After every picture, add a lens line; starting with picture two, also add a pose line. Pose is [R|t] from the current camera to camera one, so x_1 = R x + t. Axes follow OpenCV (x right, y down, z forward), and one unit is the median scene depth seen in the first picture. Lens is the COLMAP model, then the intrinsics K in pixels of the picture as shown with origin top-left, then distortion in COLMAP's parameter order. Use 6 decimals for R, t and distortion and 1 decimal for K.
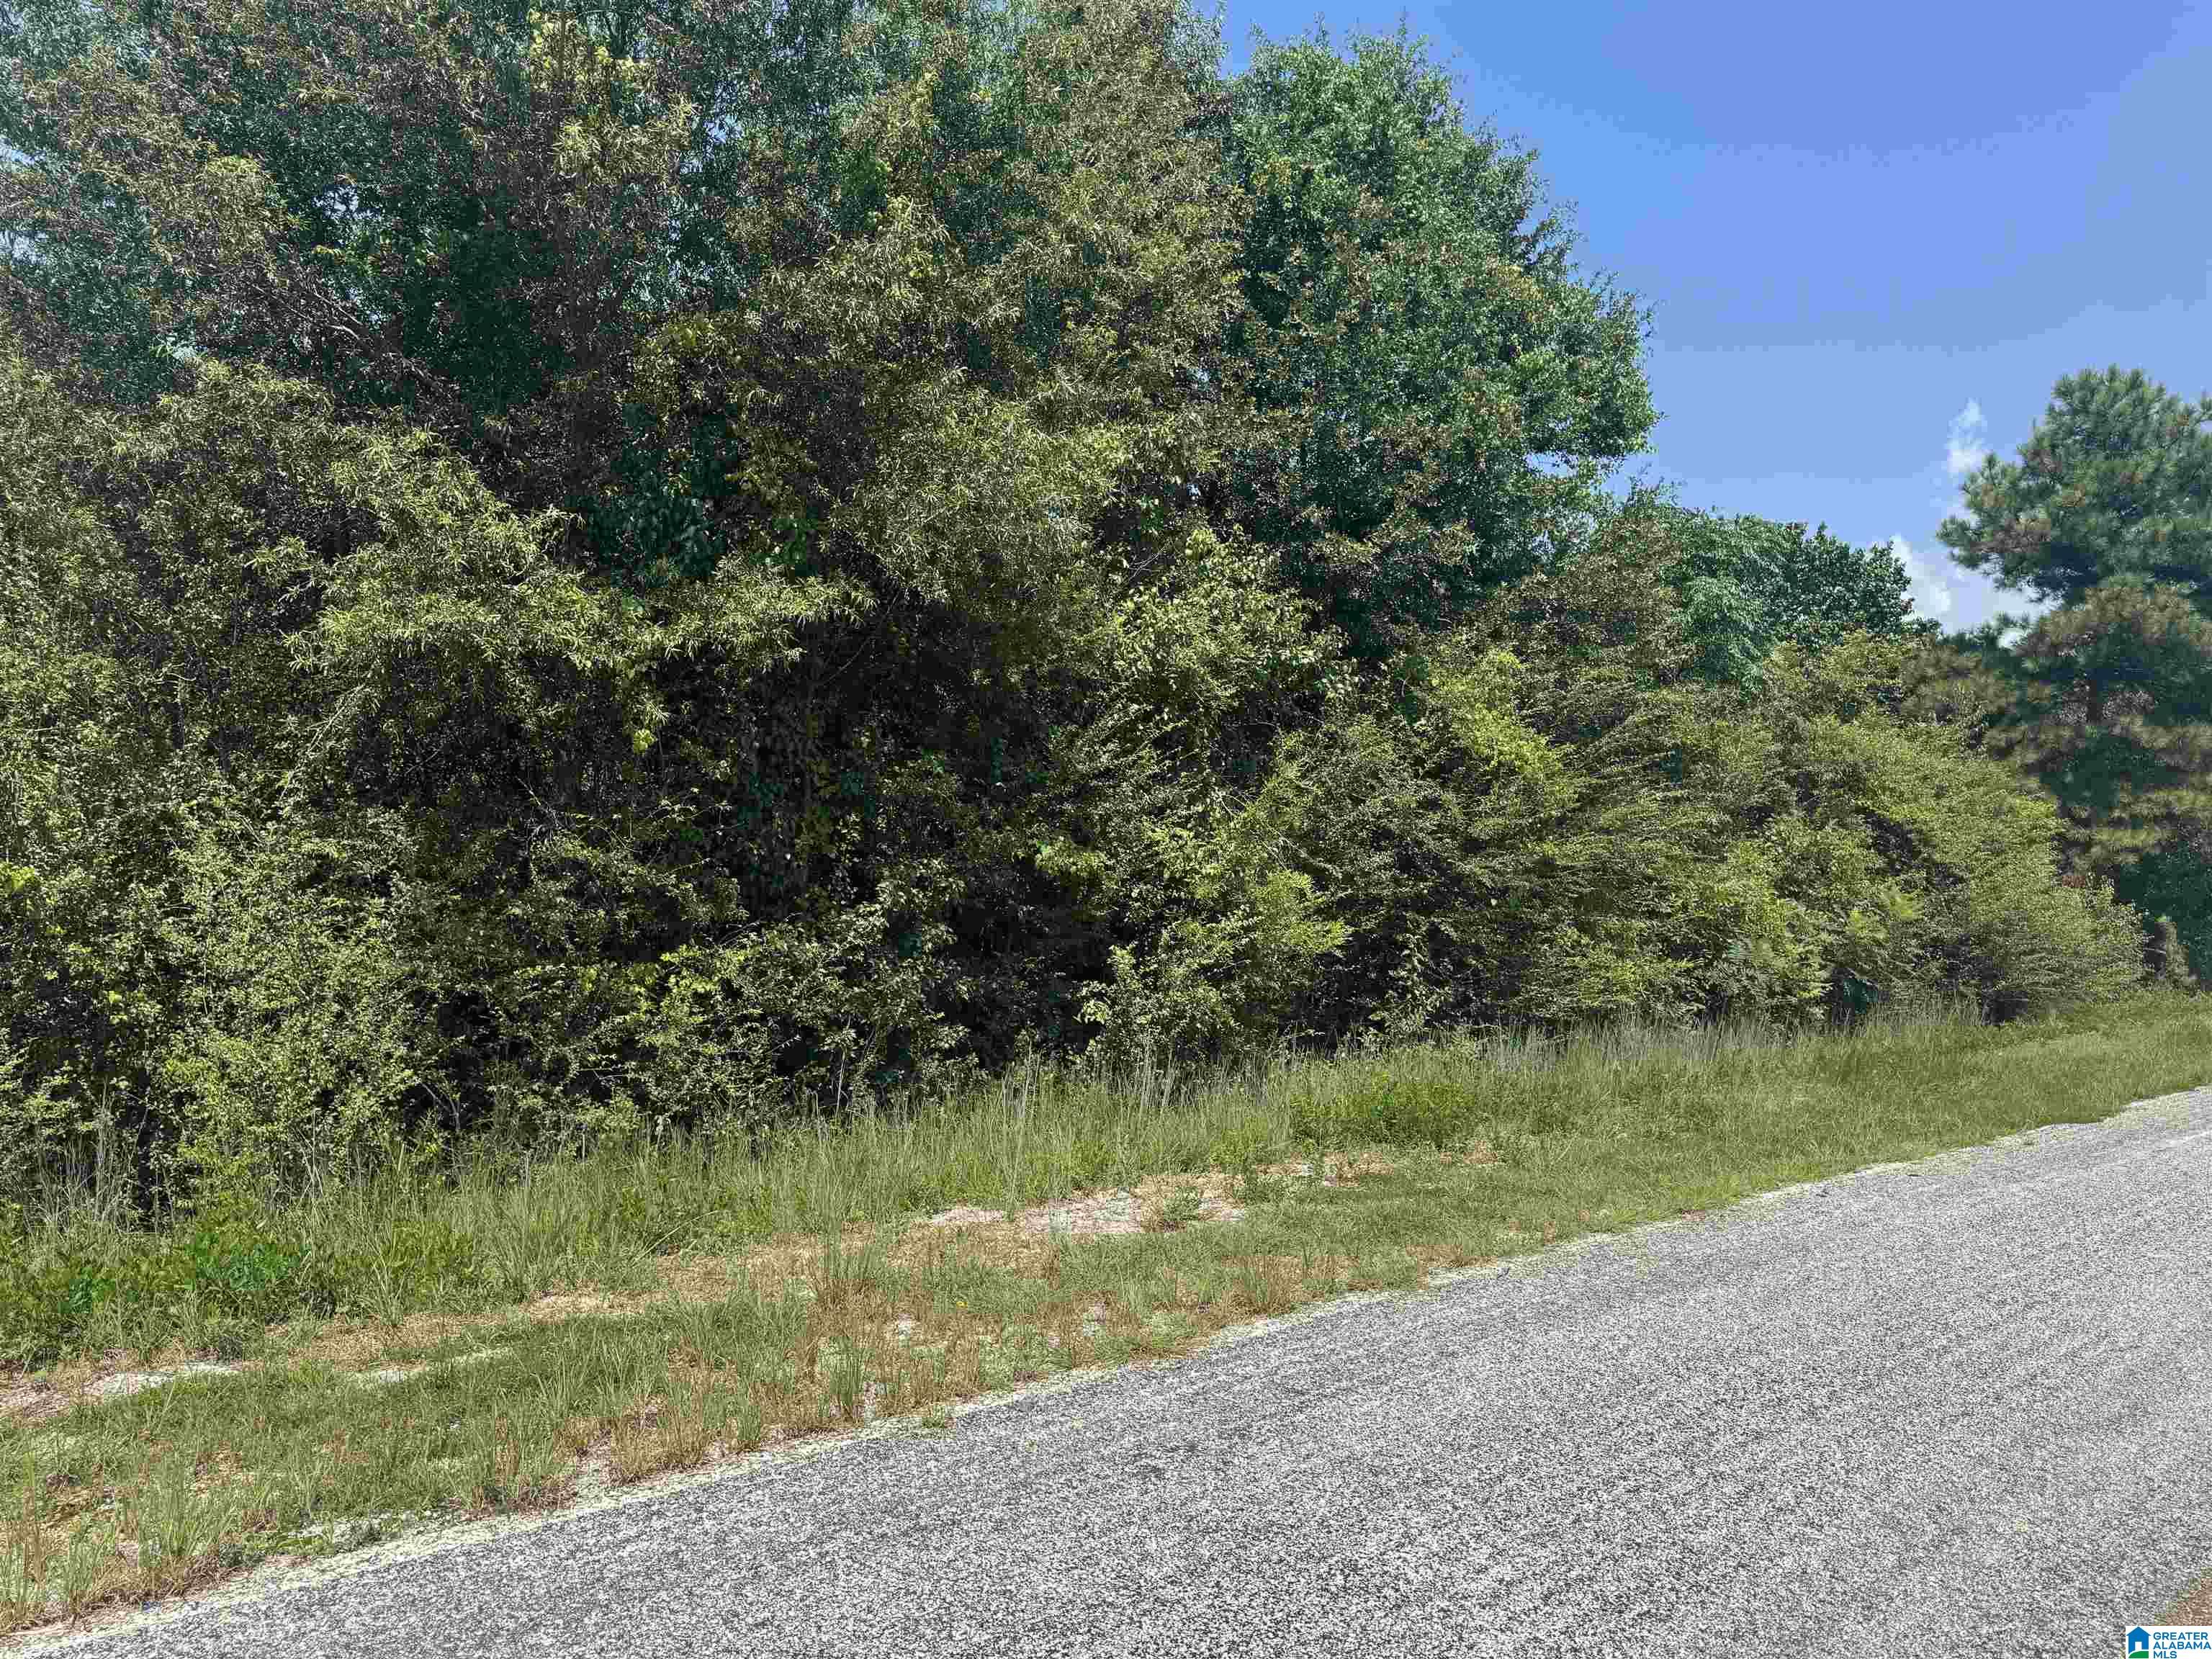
lens RADIAL K [[1547.6, 0, 1113.7], [0, 1547.6, 836.1], [0, 0, 1]] dist [0.064832, -0.085984]
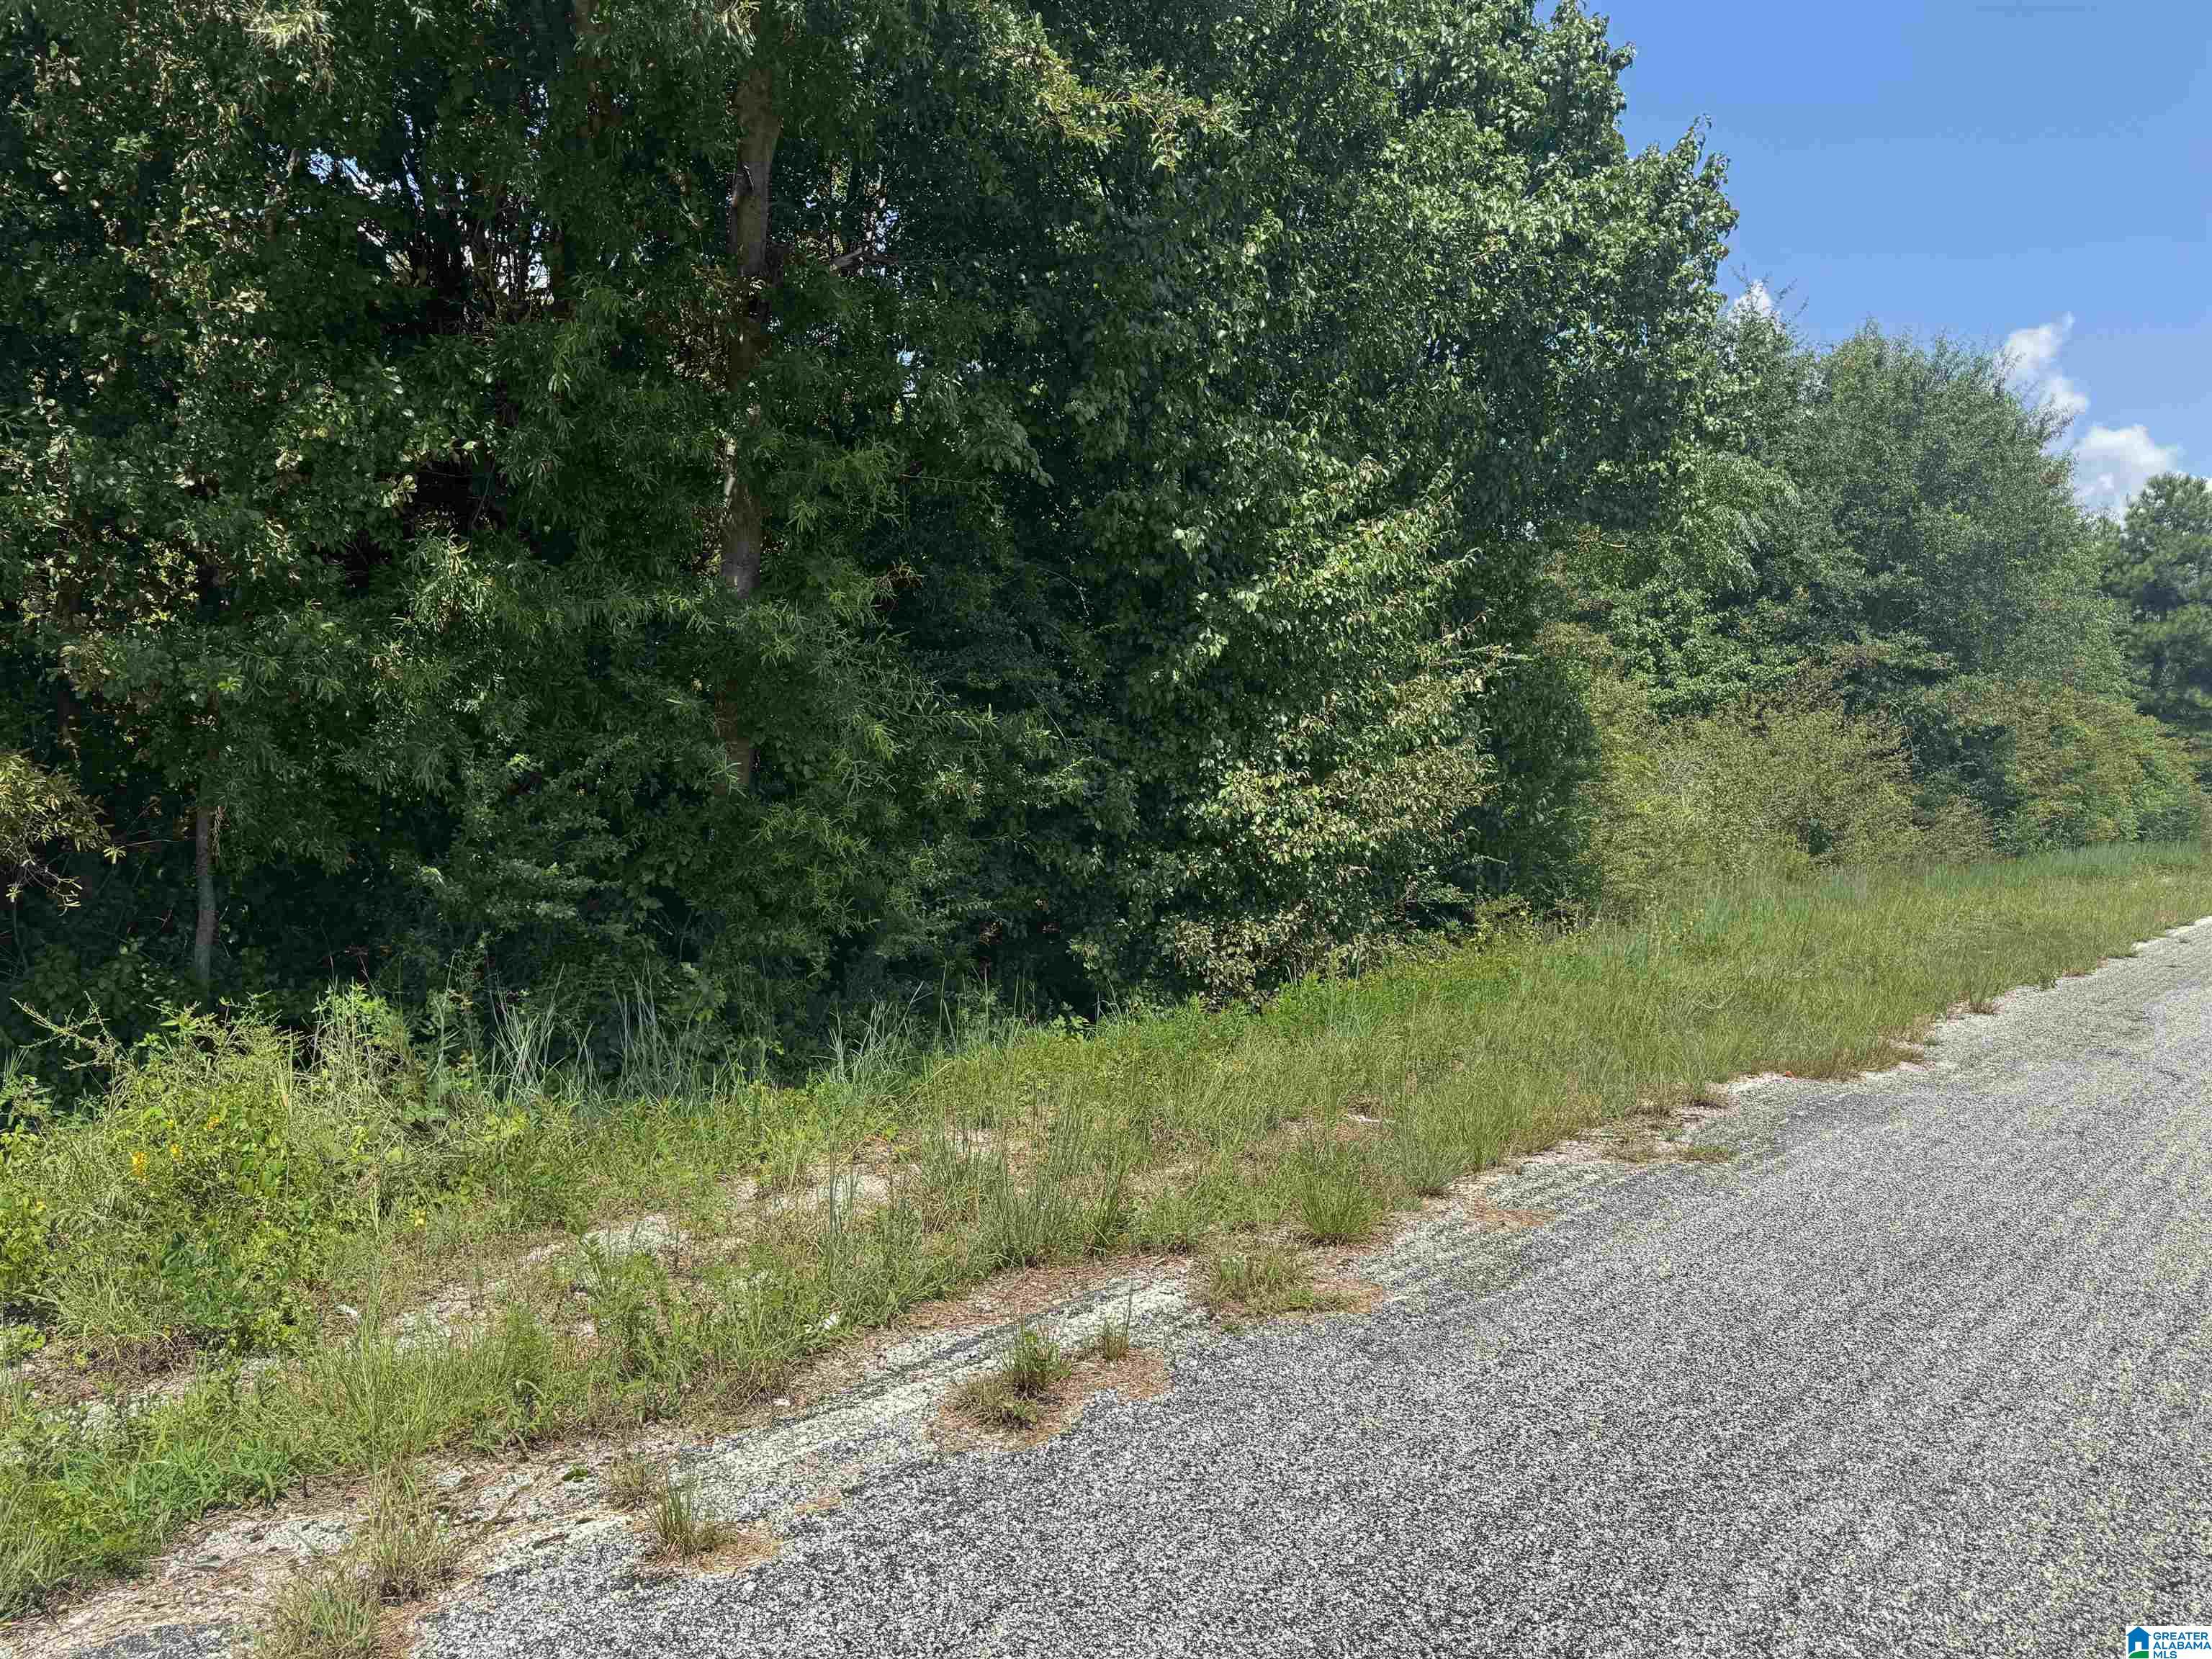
lens RADIAL K [[1547.6, 0, 1111.8], [0, 1547.6, 845.1], [0, 0, 1]] dist [0.064832, -0.085984]
pose [[0.992861, 0.021320, 0.117358, -1.089672], [-0.033232, 0.994382, 0.100497, -0.052256], [-0.114556, -0.103680, 0.987992, -0.894119]]
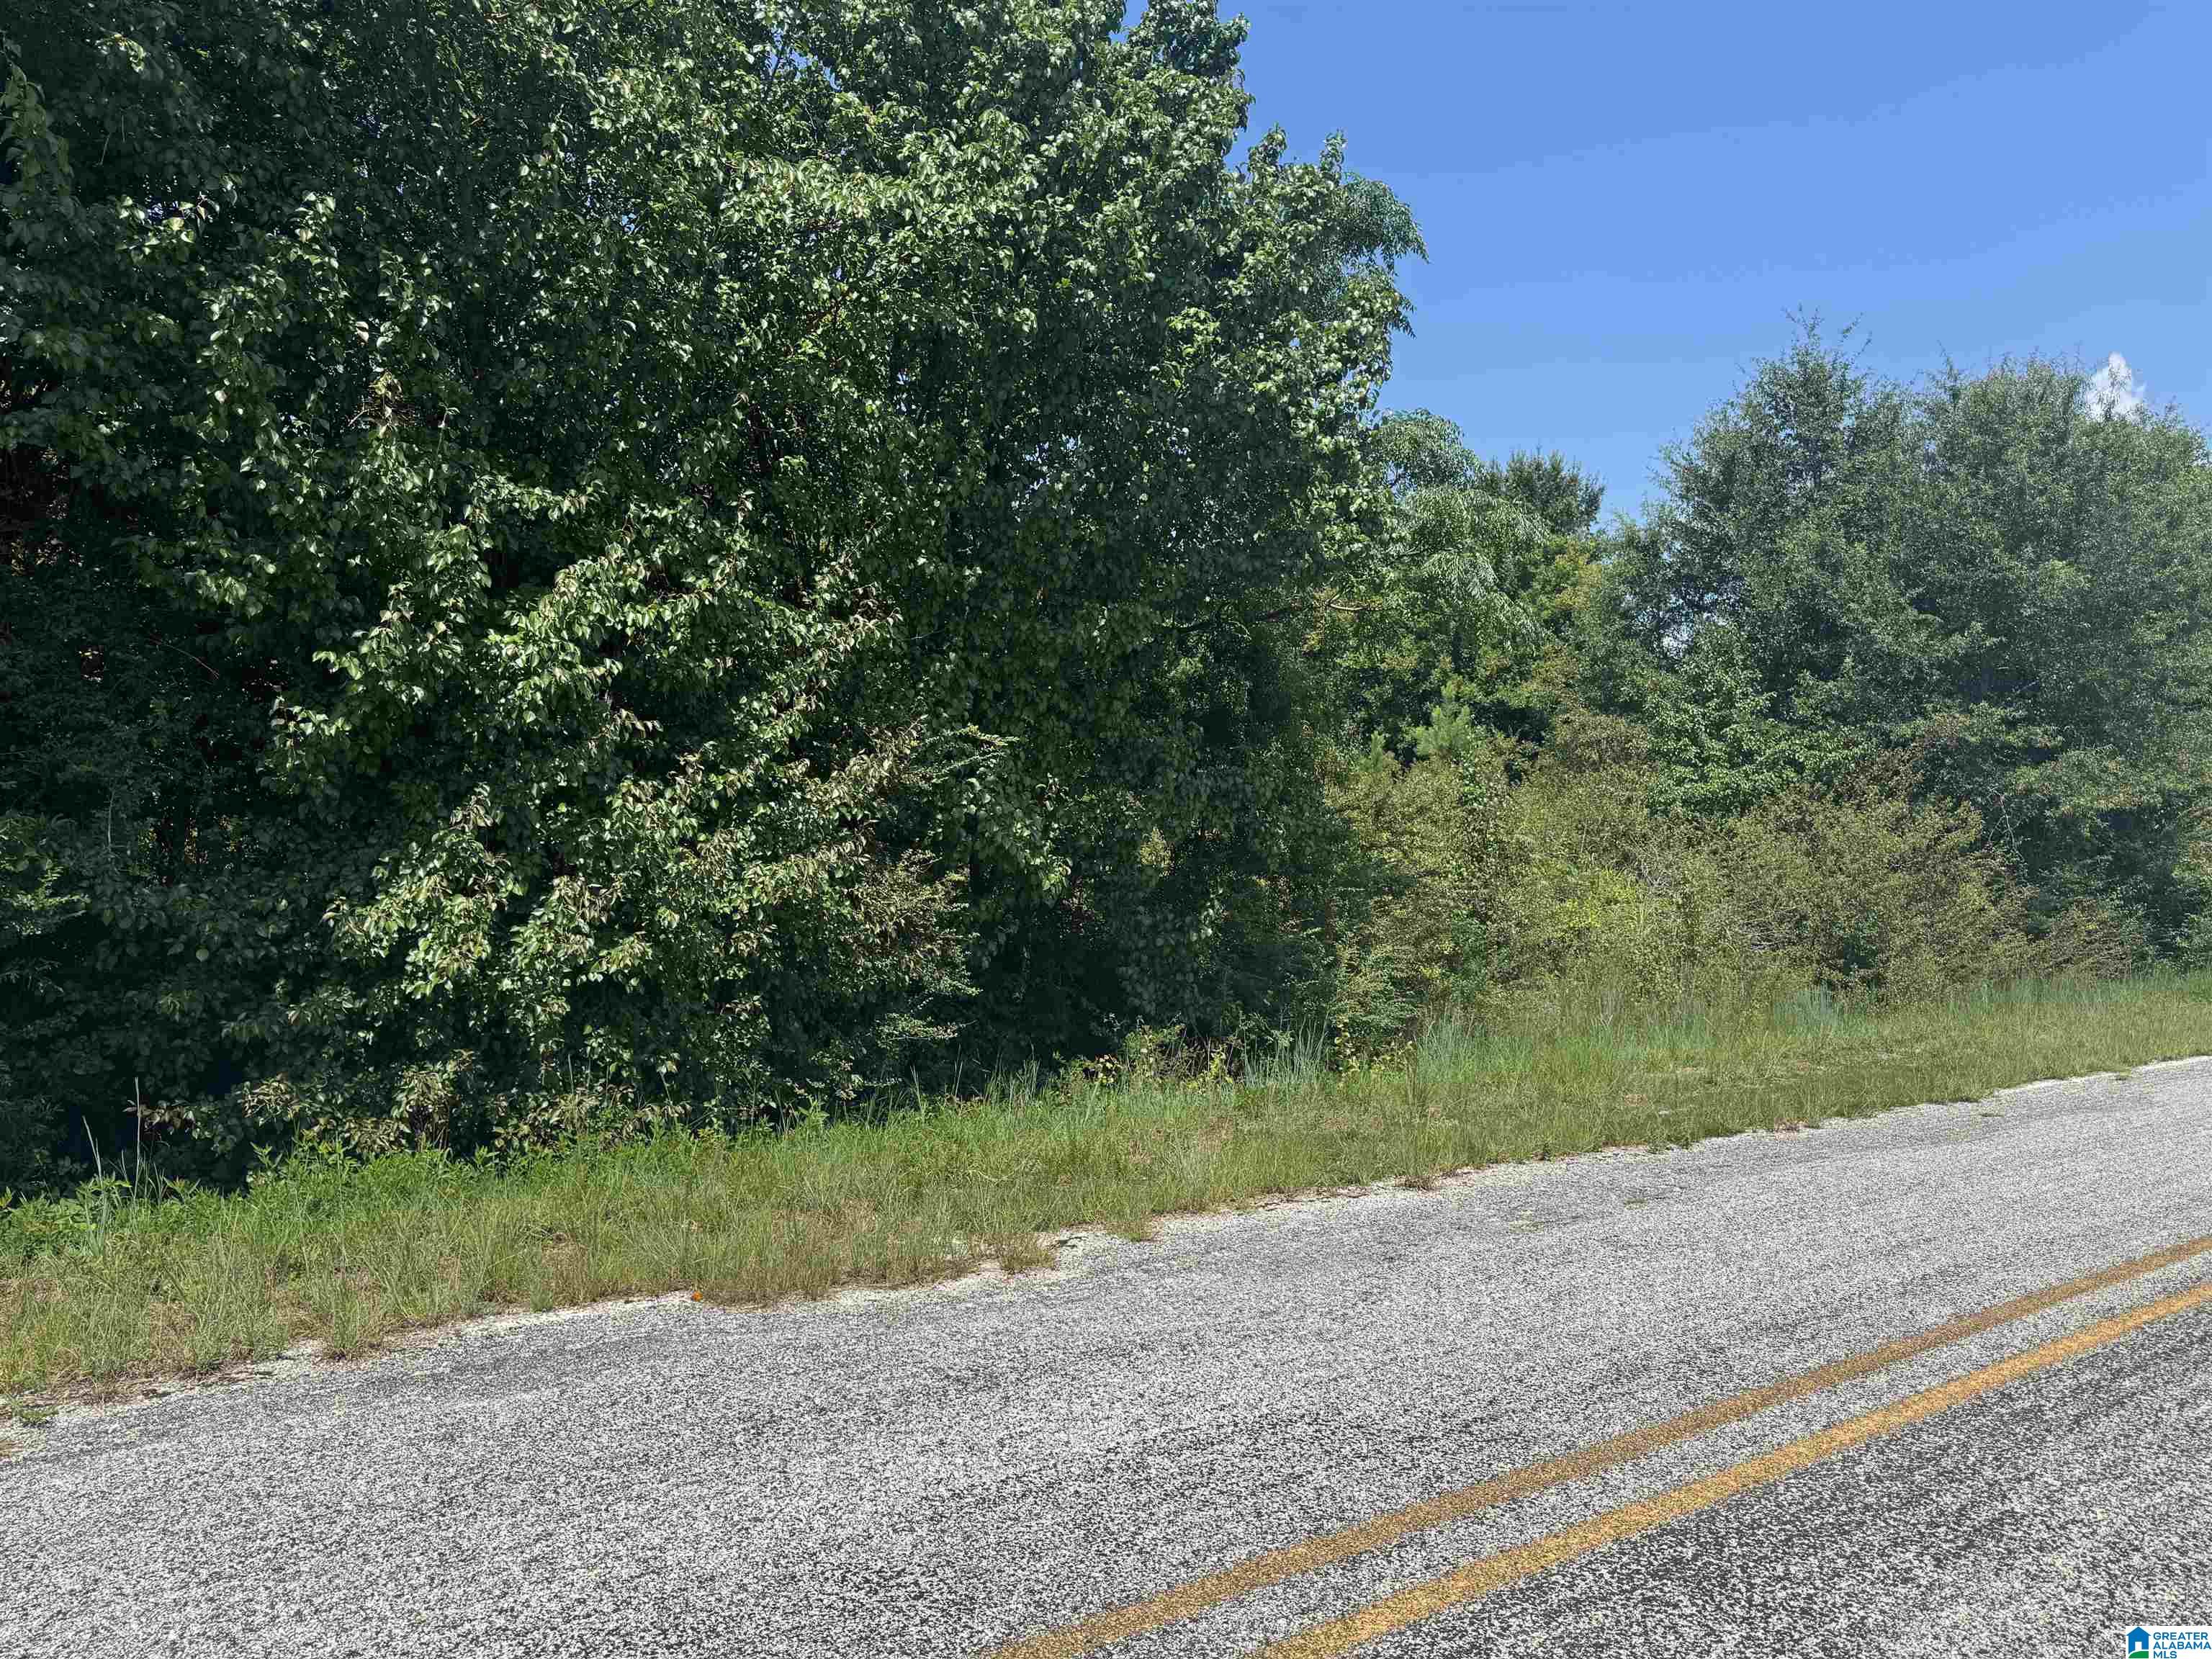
lens RADIAL K [[1547.6, 0, 1103.2], [0, 1547.6, 834.0], [0, 0, 1]] dist [0.064832, -0.085984]
pose [[0.996630, -0.003651, -0.081948, -0.793021], [0.004612, 0.999923, 0.011540, -0.043872], [0.081900, -0.011879, 0.996570, -0.802166]]
